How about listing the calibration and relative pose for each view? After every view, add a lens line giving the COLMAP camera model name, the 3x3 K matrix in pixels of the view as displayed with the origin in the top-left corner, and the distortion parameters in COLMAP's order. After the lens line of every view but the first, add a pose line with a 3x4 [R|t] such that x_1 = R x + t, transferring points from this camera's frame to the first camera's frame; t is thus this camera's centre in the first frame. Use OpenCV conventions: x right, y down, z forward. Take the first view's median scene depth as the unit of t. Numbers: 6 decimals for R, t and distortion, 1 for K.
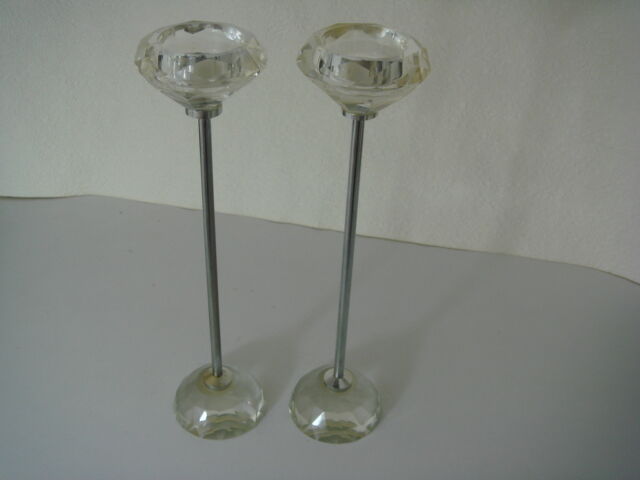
lens RADIAL K [[772.7, 0, 320.0], [0, 772.7, 240.0], [0, 0, 1]] dist [-0.161690, 0.072500]
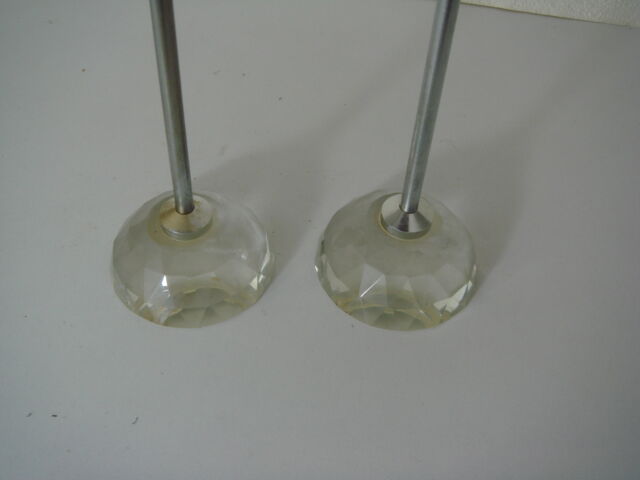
lens RADIAL K [[772.7, 0, 320.0], [0, 772.7, 240.0], [0, 0, 1]] dist [-0.161690, 0.072500]
pose [[0.999906, -0.012097, 0.006423, -0.041436], [0.010497, 0.978072, 0.208000, 0.083942], [-0.008798, -0.207914, 0.978108, 0.459672]]
